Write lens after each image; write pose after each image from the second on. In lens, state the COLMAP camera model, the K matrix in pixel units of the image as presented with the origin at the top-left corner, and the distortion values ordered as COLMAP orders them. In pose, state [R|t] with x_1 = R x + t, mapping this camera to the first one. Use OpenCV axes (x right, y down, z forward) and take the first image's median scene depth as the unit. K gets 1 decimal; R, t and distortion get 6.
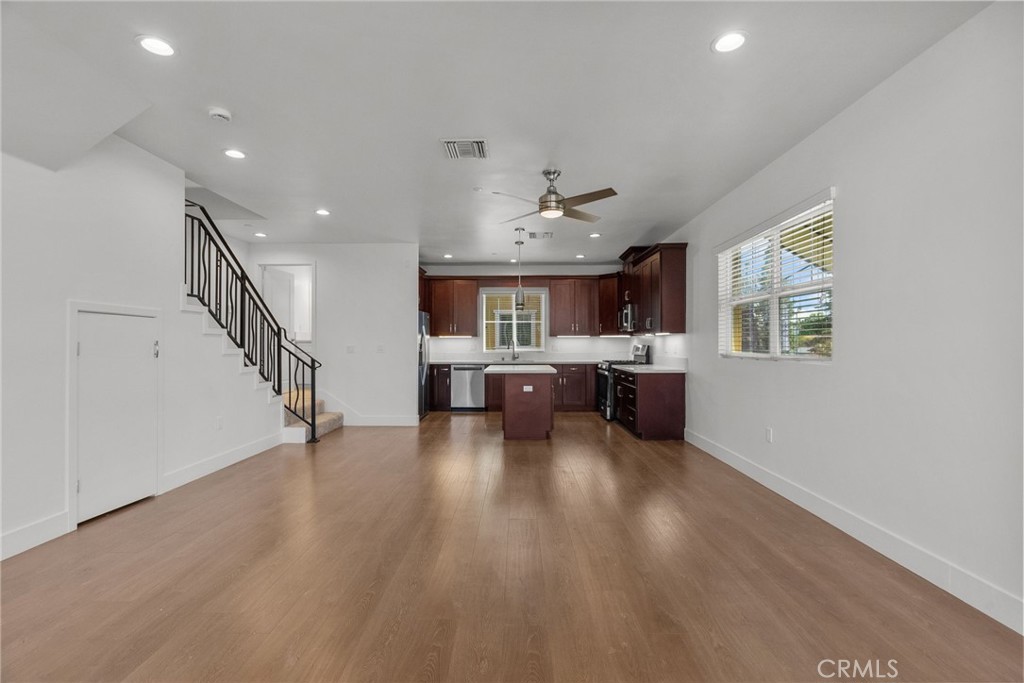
lens RADIAL K [[466.6, 0, 512.0], [0, 466.6, 341.5], [0, 0, 1]] dist [-0.000833, -0.000018]
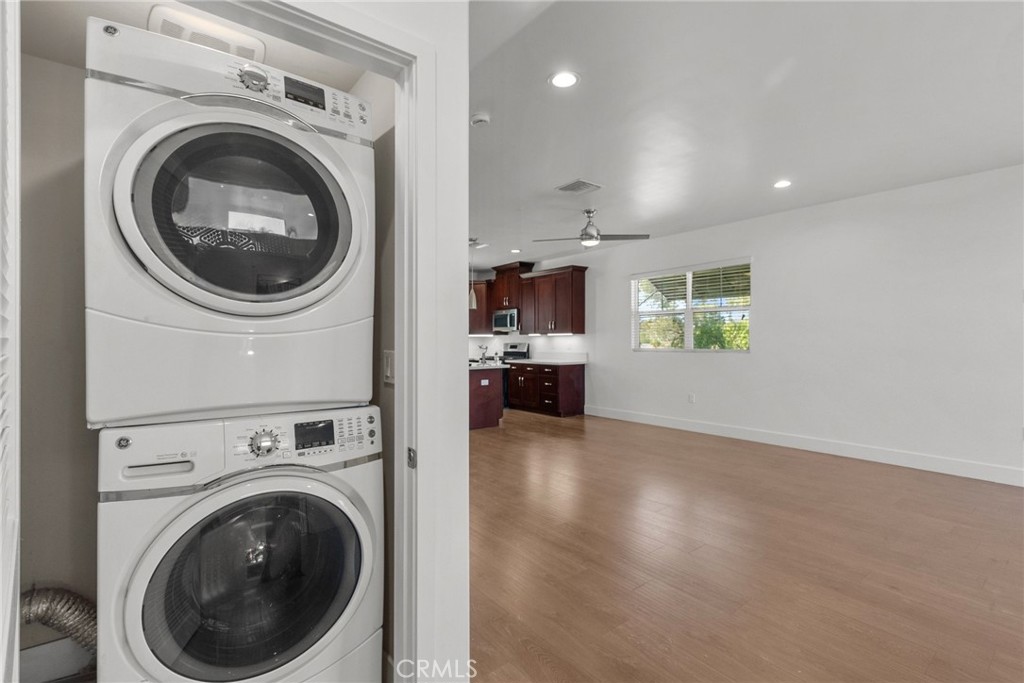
lens RADIAL K [[474.2, 0, 512.0], [0, 474.2, 344.4], [0, 0, 1]] dist [0.015408, 0.000385]
pose [[0.778461, -0.004777, 0.627675, -0.530355], [-0.002279, 0.999943, 0.010437, -0.002351], [-0.627689, -0.009555, 0.778405, 0.058385]]
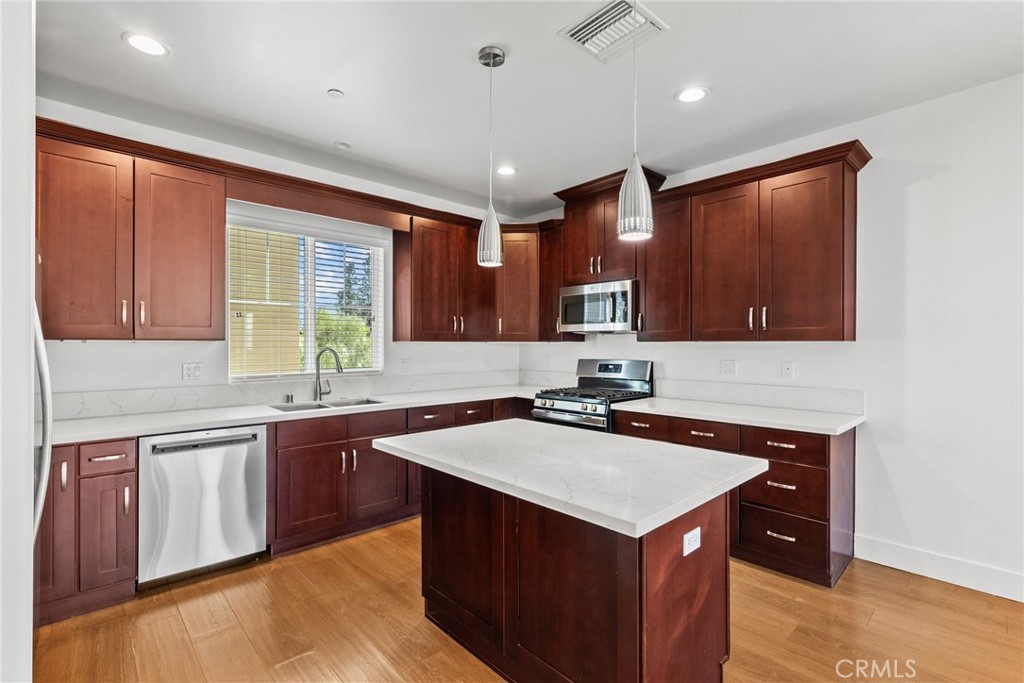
lens RADIAL K [[474.2, 0, 512.0], [0, 474.2, 344.4], [0, 0, 1]] dist [0.015408, 0.000385]
pose [[0.719662, 0.000779, 0.694325, -0.200480], [-0.004675, 0.999982, 0.003724, -0.012551], [-0.694309, -0.005926, 0.719652, 0.729532]]
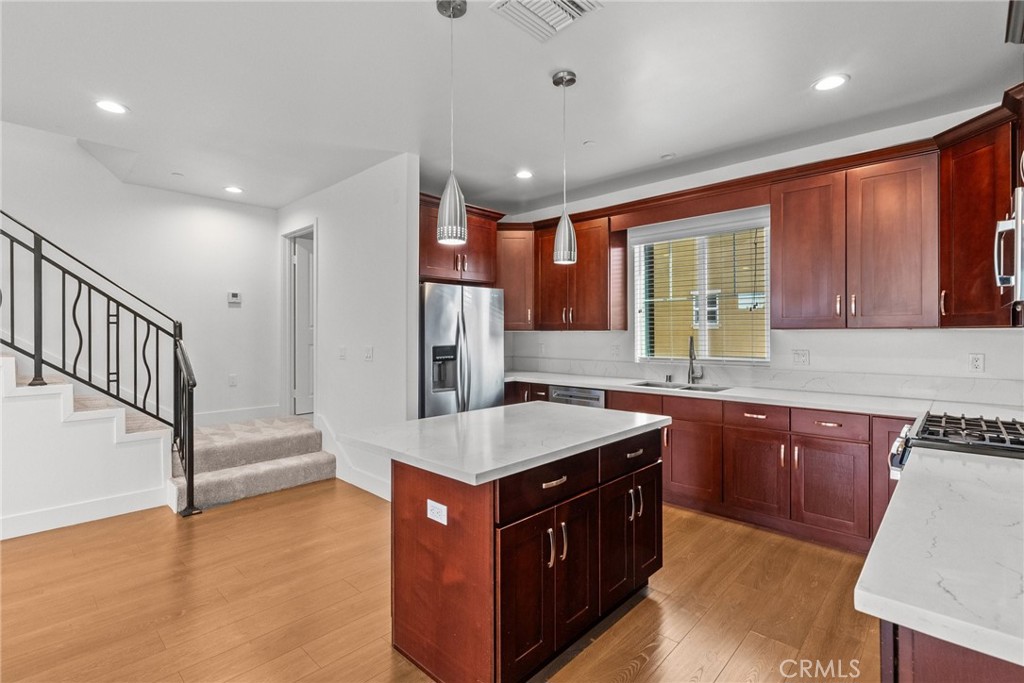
lens RADIAL K [[472.0, 0, 515.4], [0, 472.0, 338.1], [0, 0, 1]] dist [-0.002137, 0.000065]
pose [[0.742347, 0.007266, -0.669976, 0.228259], [0.002254, 0.999908, 0.013342, -0.011720], [0.670012, -0.011414, 0.742263, 0.680827]]
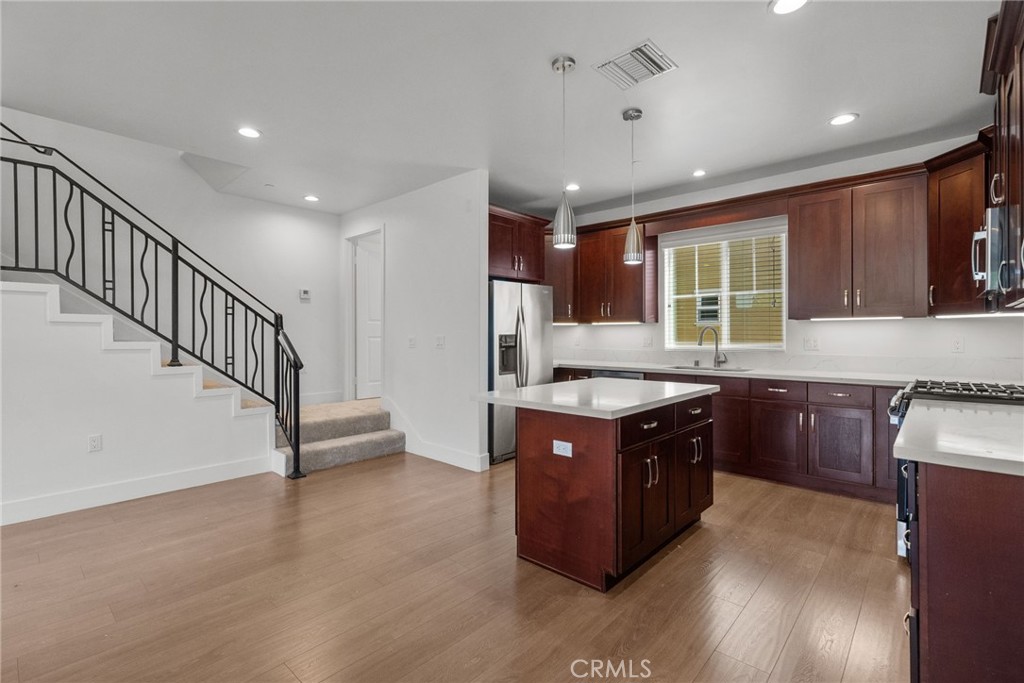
lens RADIAL K [[465.3, 0, 515.8], [0, 465.3, 339.4], [0, 0, 1]] dist [-0.003088, -0.000062]
pose [[0.753602, 0.006702, -0.657297, 0.221575], [0.003050, 0.999902, 0.013692, 0.002027], [0.657324, -0.012323, 0.753507, 0.567511]]
